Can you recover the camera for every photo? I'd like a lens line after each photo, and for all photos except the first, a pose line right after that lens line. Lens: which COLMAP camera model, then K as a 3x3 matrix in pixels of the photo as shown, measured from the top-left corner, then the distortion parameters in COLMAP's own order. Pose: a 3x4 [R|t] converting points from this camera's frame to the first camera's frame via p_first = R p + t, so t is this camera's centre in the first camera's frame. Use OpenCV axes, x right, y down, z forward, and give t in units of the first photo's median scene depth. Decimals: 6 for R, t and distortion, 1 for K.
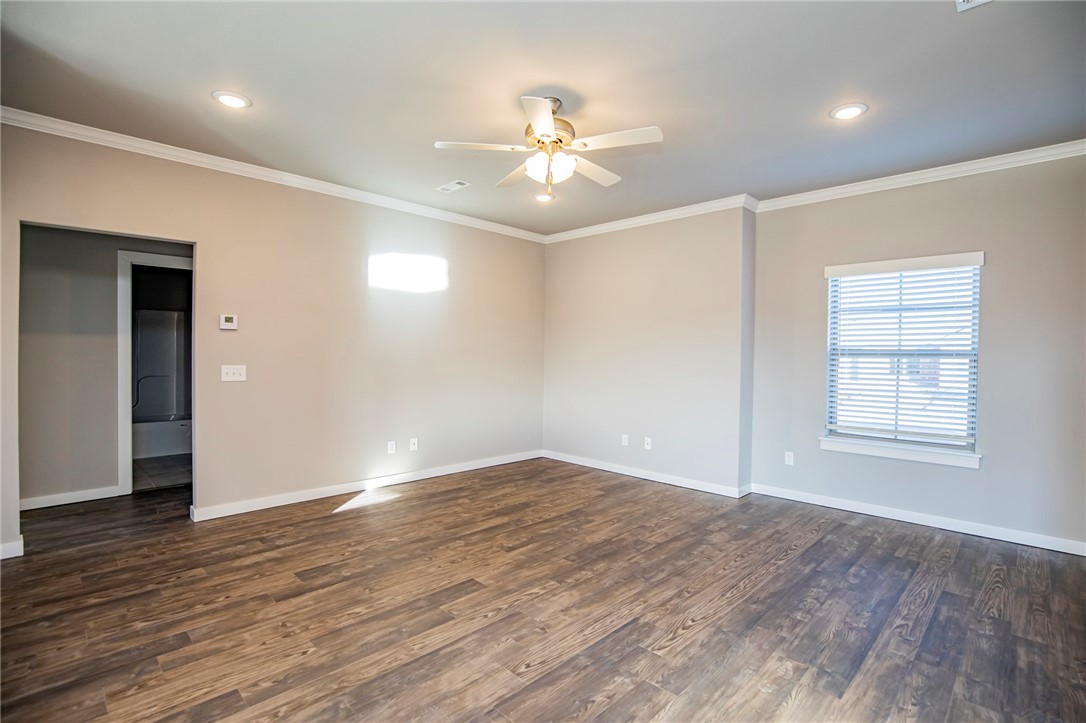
lens RADIAL K [[508.2, 0, 553.8], [0, 508.2, 360.4], [0, 0, 1]] dist [-0.034161, 0.007700]
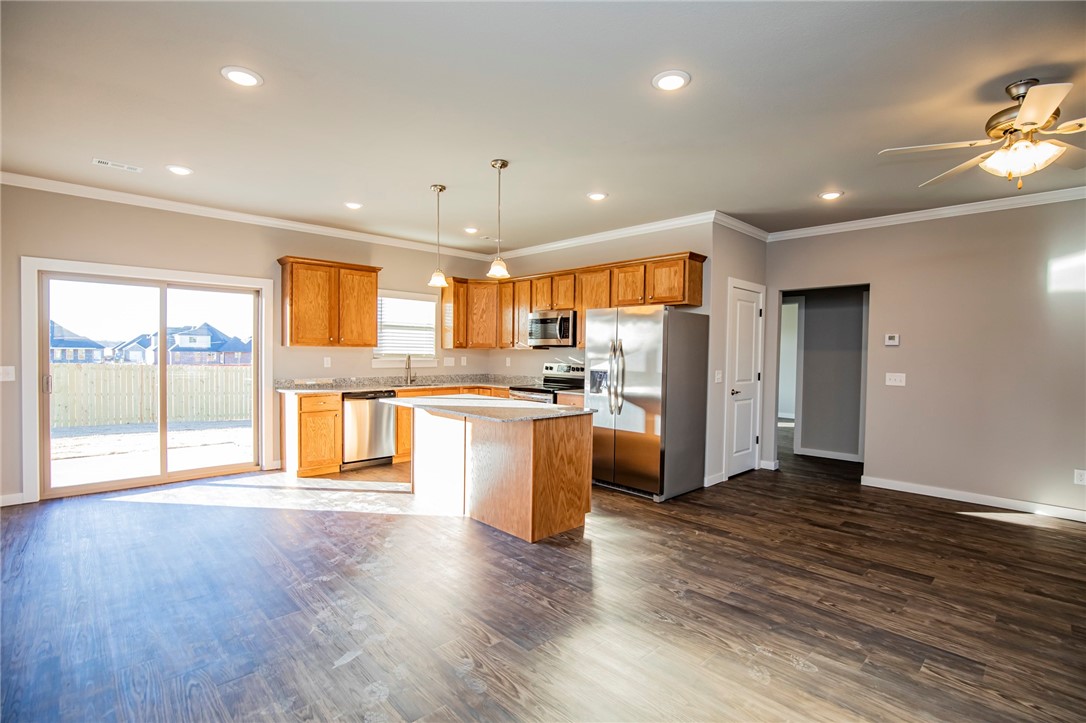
lens RADIAL K [[508.2, 0, 551.6], [0, 508.2, 364.4], [0, 0, 1]] dist [-0.034161, 0.007700]
pose [[-0.025372, 0.013197, -0.999591, 0.765096], [-0.029552, 0.999466, 0.013946, -0.005088], [0.999241, 0.029894, -0.024969, 0.177246]]
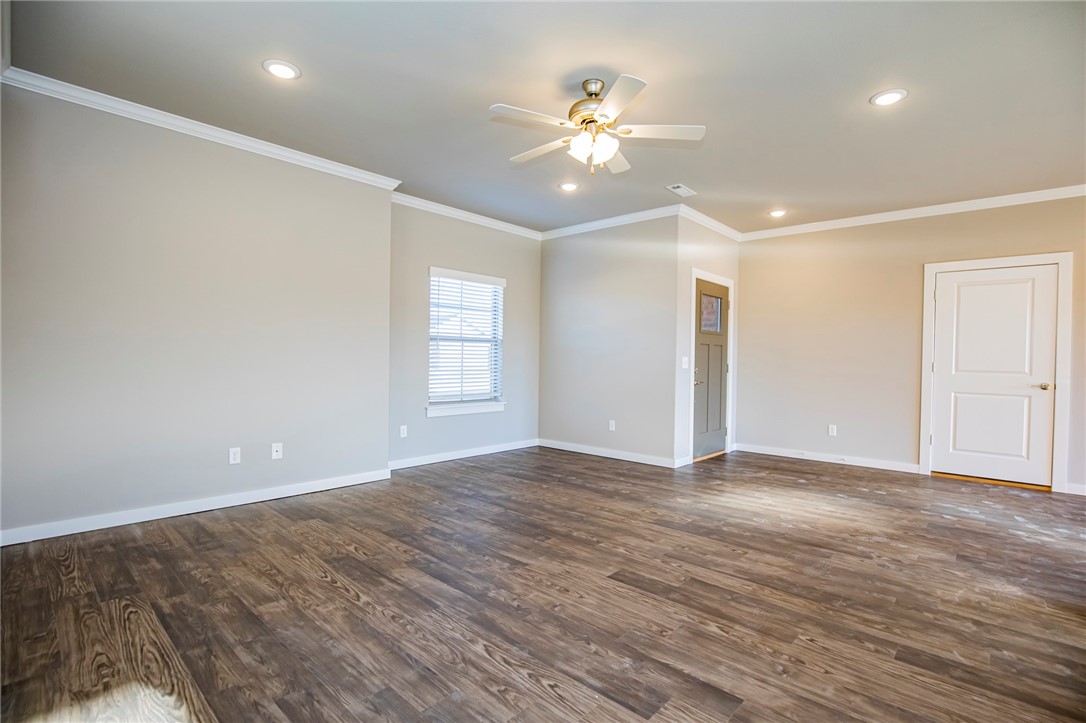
lens RADIAL K [[508.2, 0, 551.3], [0, 508.2, 364.7], [0, 0, 1]] dist [-0.034161, 0.007700]
pose [[-0.033602, -0.021935, 0.999195, -0.892317], [-0.000019, 0.999759, 0.021947, 0.030573], [-0.999435, 0.000719, -0.033595, 0.962458]]
